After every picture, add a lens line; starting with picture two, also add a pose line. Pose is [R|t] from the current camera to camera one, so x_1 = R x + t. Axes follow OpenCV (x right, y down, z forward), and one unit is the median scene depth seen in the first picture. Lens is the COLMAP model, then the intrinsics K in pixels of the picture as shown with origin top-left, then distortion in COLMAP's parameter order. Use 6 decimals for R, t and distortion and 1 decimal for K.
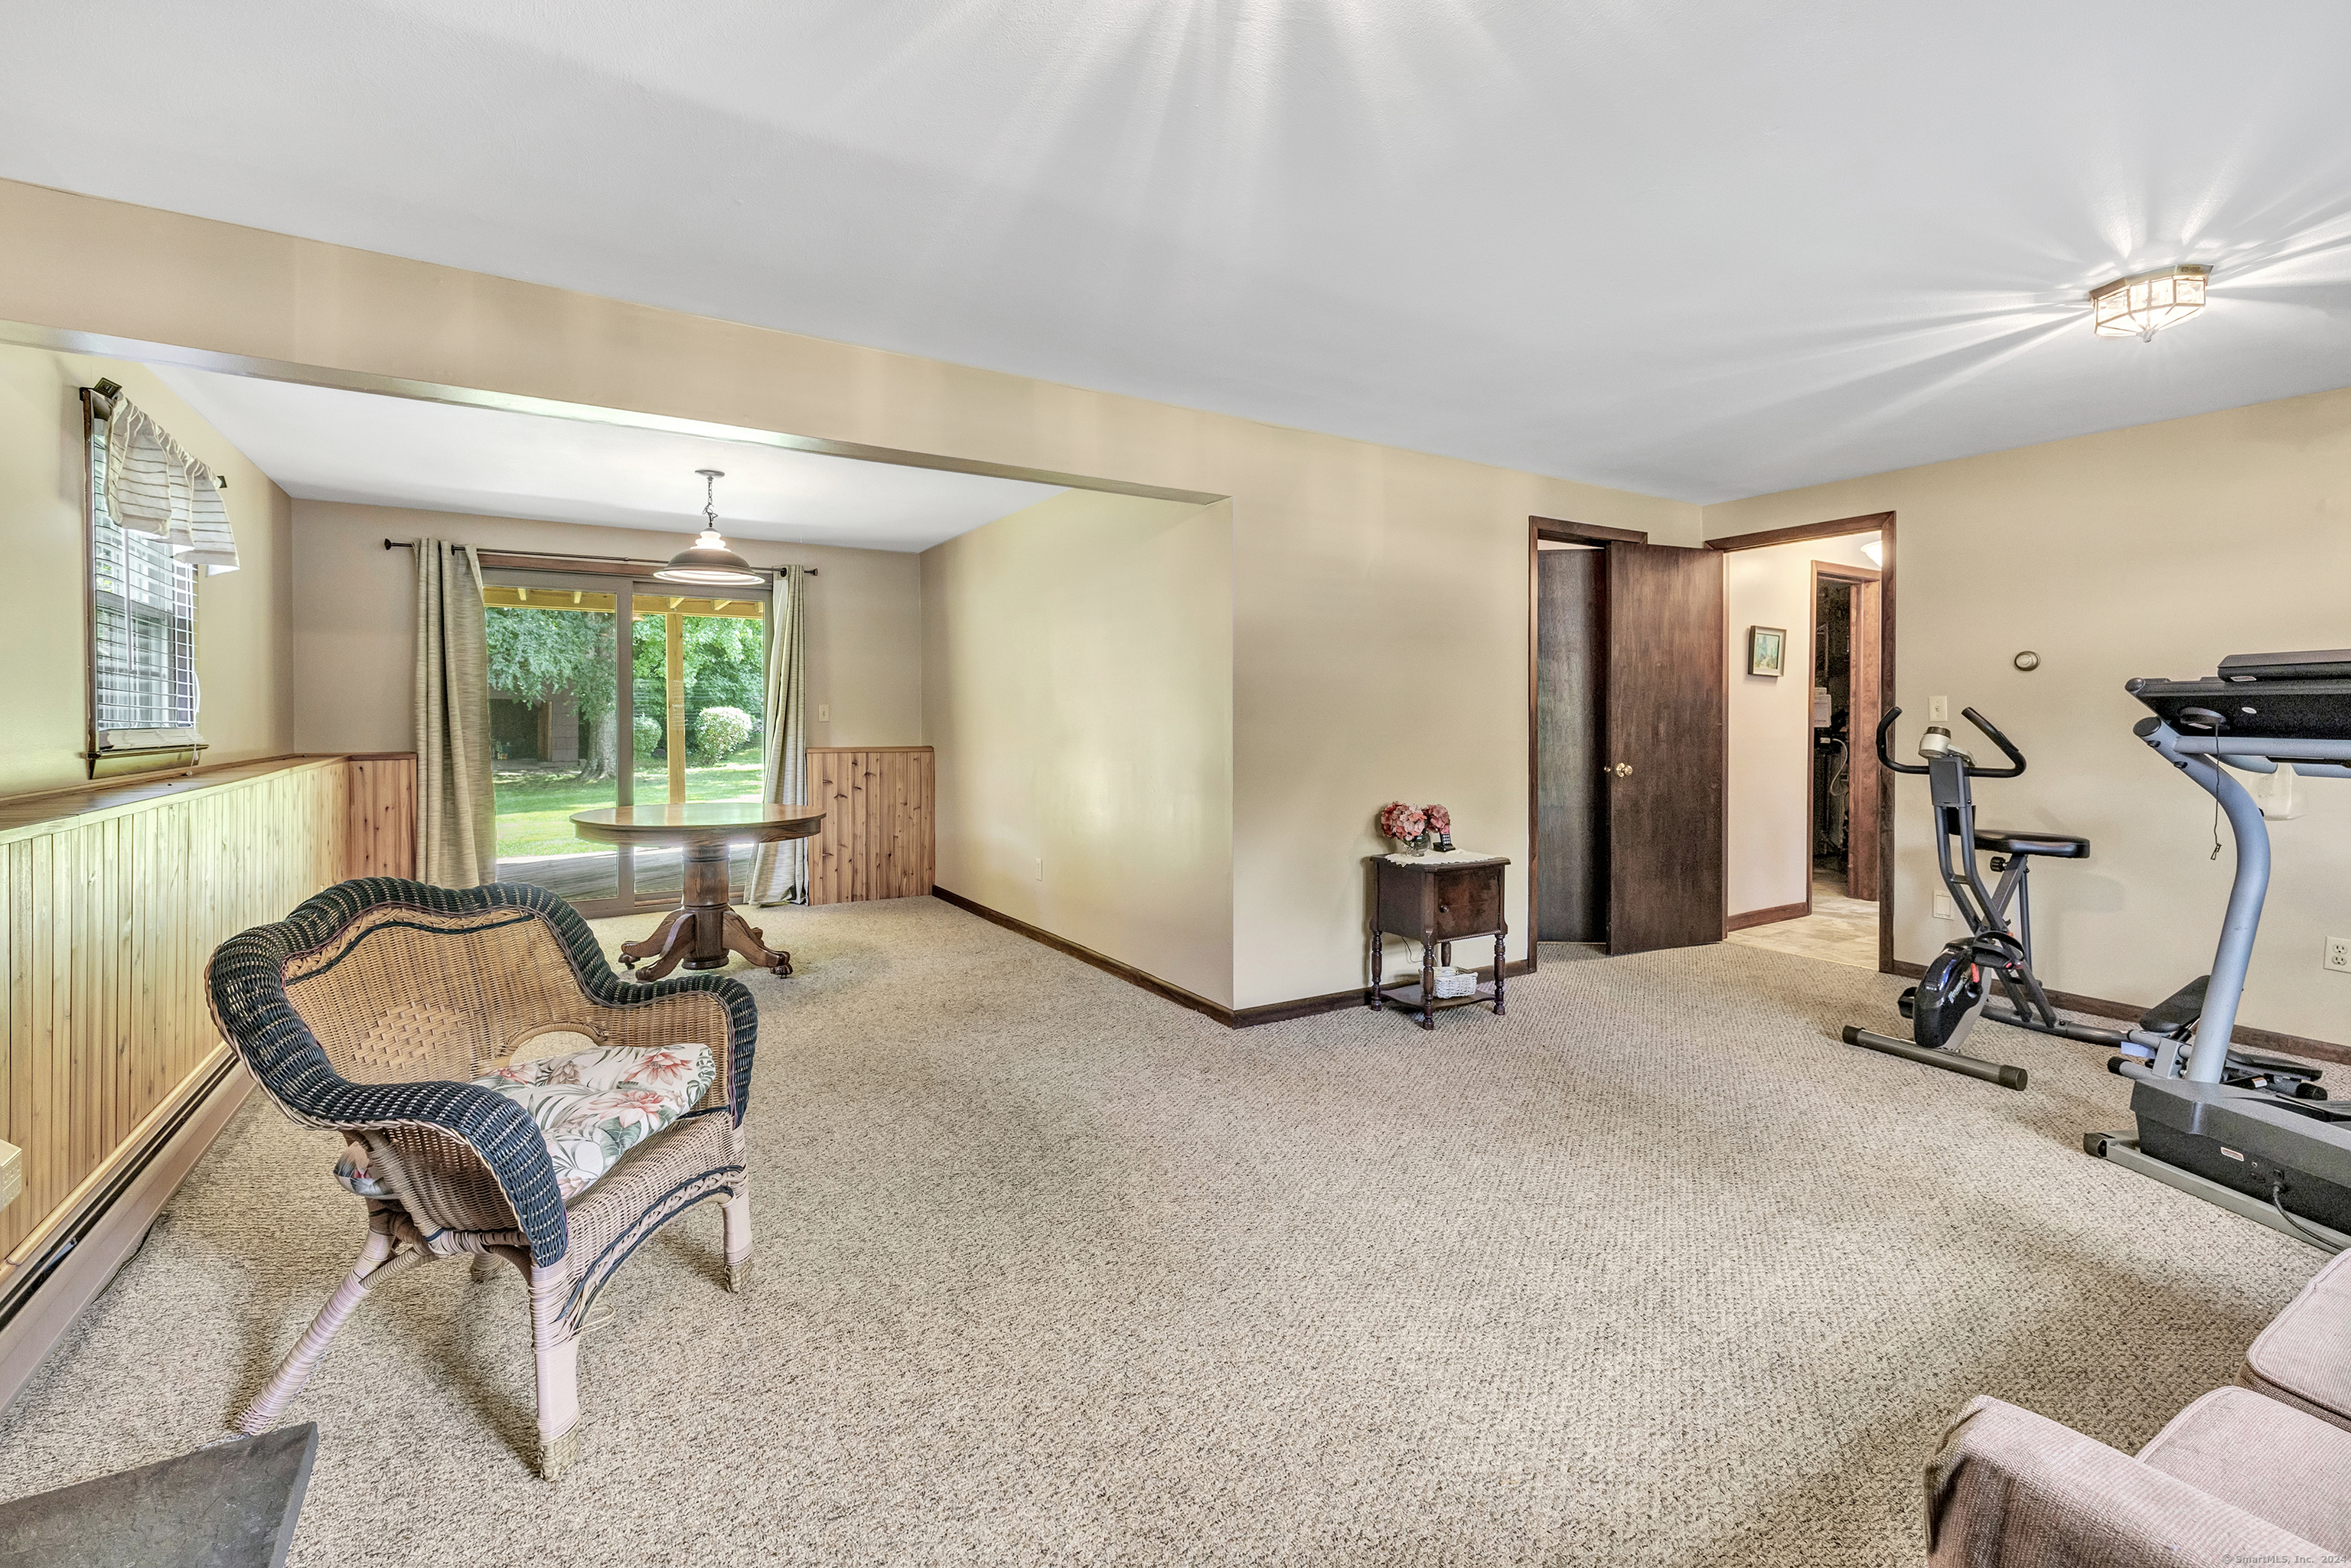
lens RADIAL K [[1037.2, 0, 1182.0], [0, 1037.2, 723.7], [0, 0, 1]] dist [-0.000894, -0.000101]
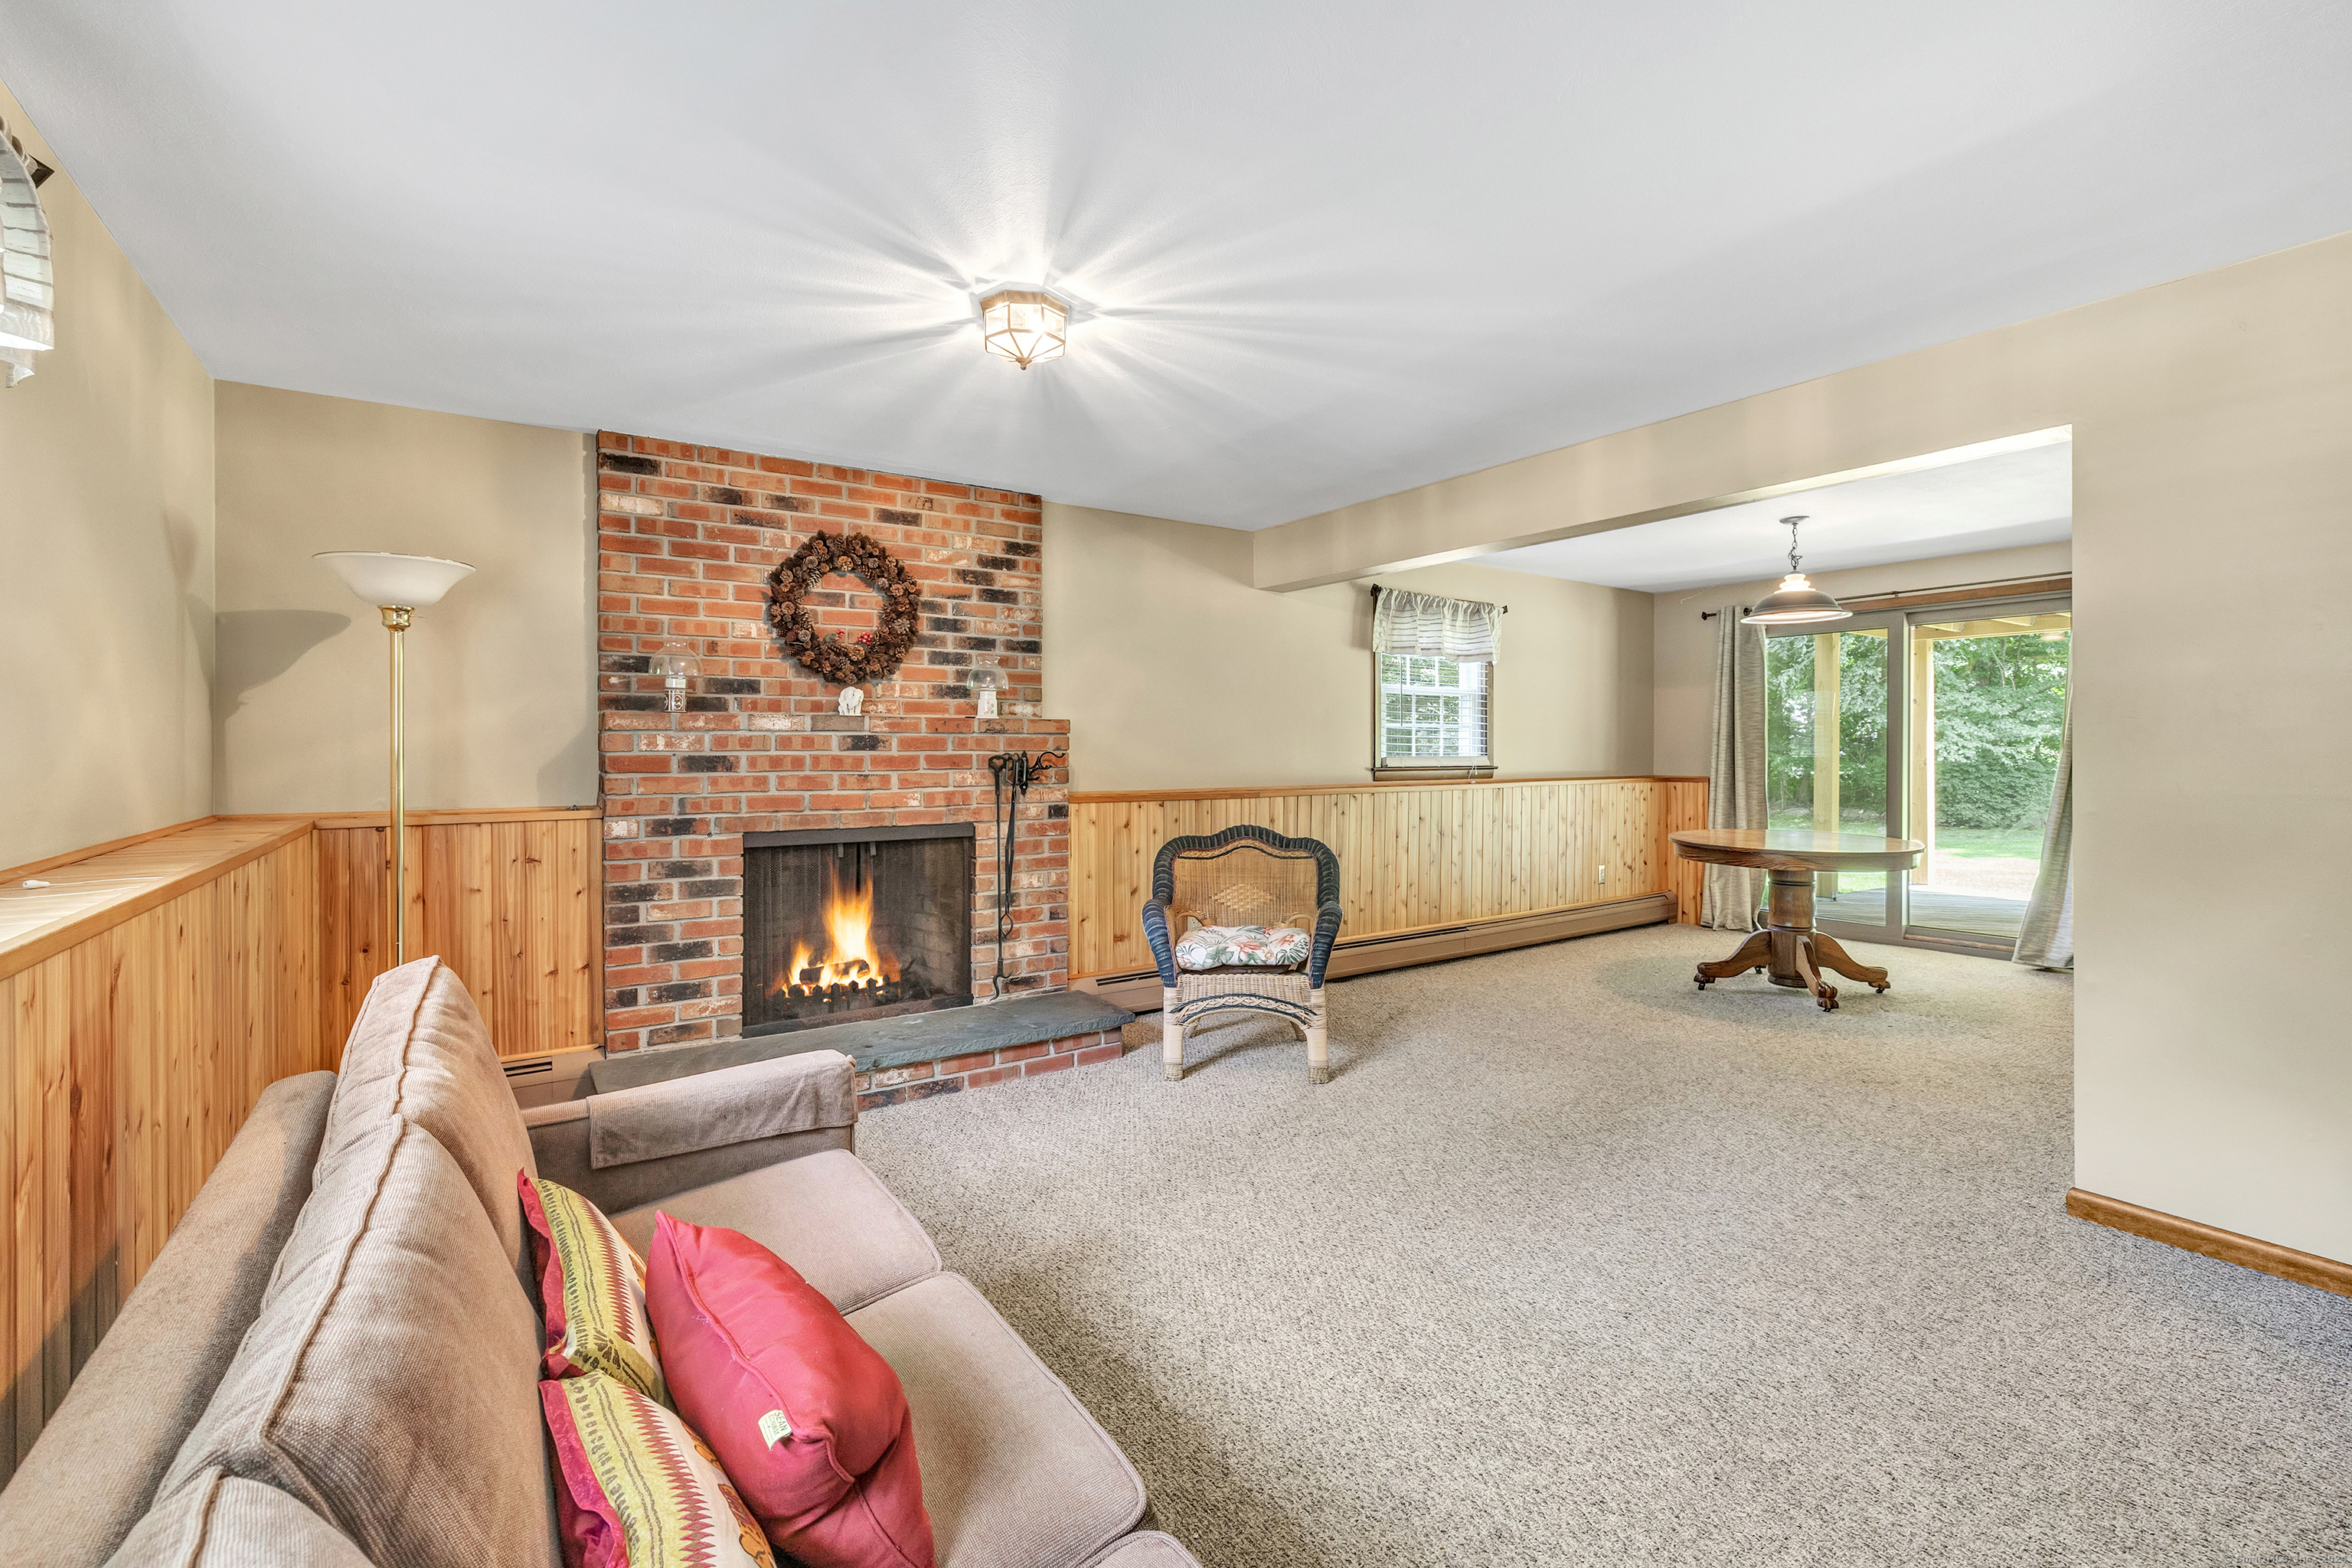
lens RADIAL K [[1014.9, 0, 1108.0], [0, 1014.9, 749.2], [0, 0, 1]] dist [0.000290, -0.000022]
pose [[-0.015533, -0.001155, -0.999879, 0.599730], [-0.000225, 0.999999, -0.001152, -0.005658], [0.999879, 0.000207, -0.015533, 0.319816]]
